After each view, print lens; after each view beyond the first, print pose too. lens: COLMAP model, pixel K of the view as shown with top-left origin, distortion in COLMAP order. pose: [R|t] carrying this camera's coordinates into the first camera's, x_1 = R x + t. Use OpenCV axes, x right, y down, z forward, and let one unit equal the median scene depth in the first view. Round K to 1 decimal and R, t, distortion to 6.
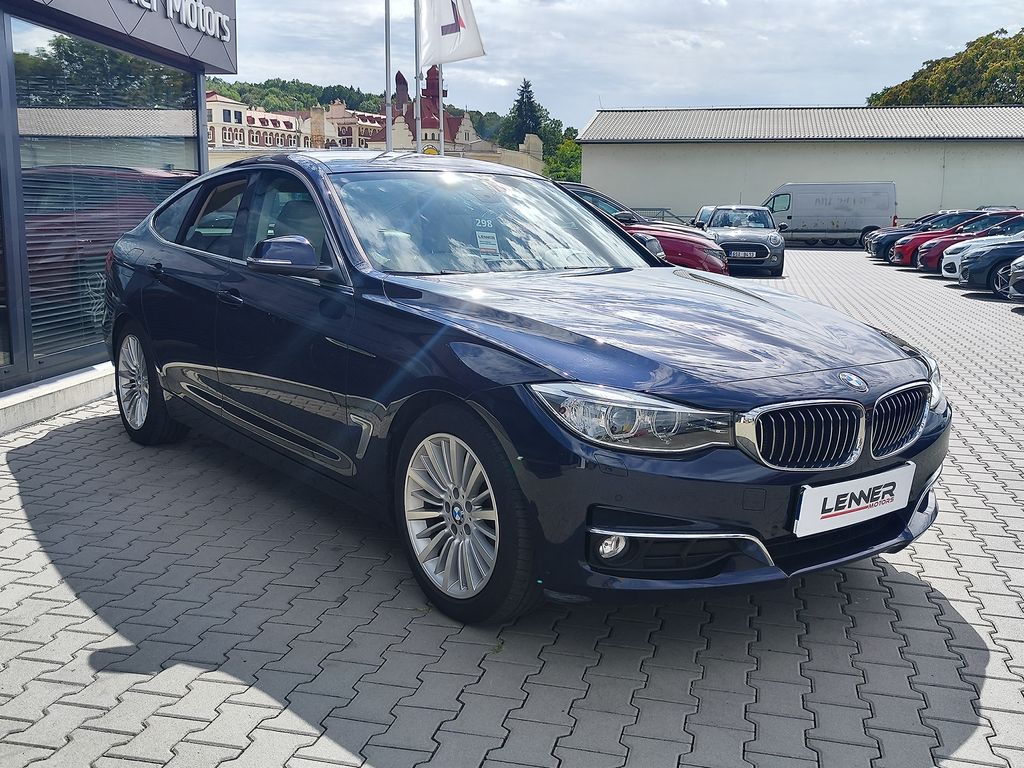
lens RADIAL K [[922.2, 0, 512.0], [0, 922.2, 384.0], [0, 0, 1]] dist [0.139576, -0.357018]
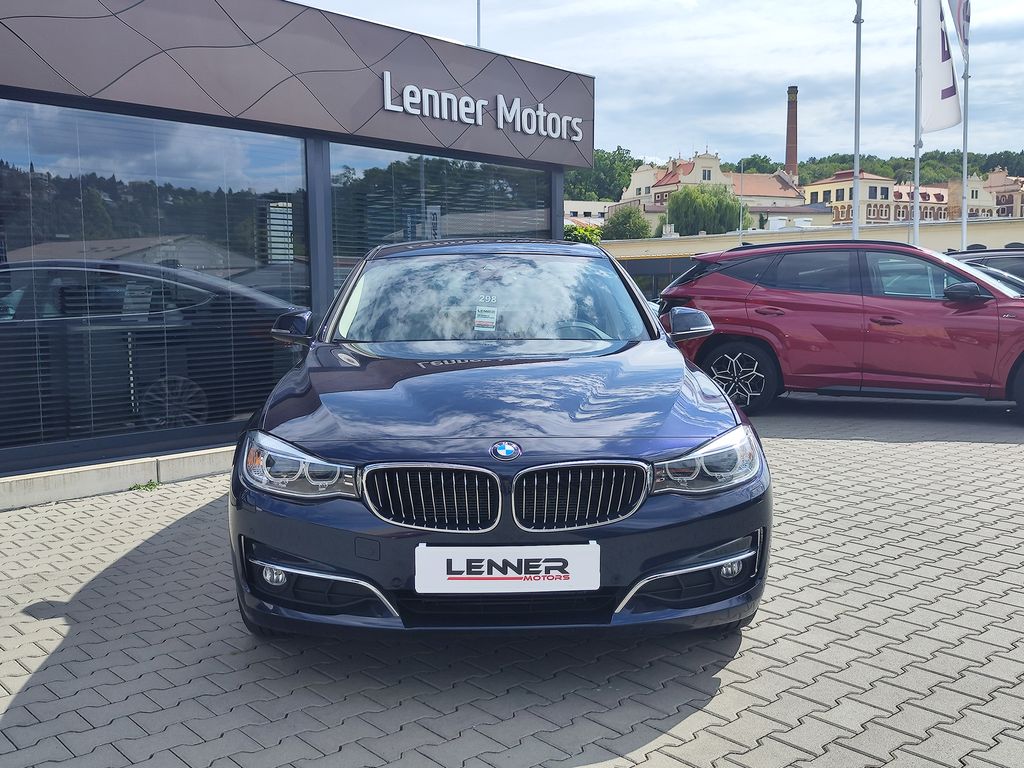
lens RADIAL K [[922.2, 0, 512.0], [0, 922.2, 384.0], [0, 0, 1]] dist [0.139576, -0.357018]
pose [[0.849462, 0.033699, -0.526572, 0.915913], [-0.074740, 0.995581, -0.056854, -0.020076], [0.522329, 0.087651, 0.848227, 0.131256]]
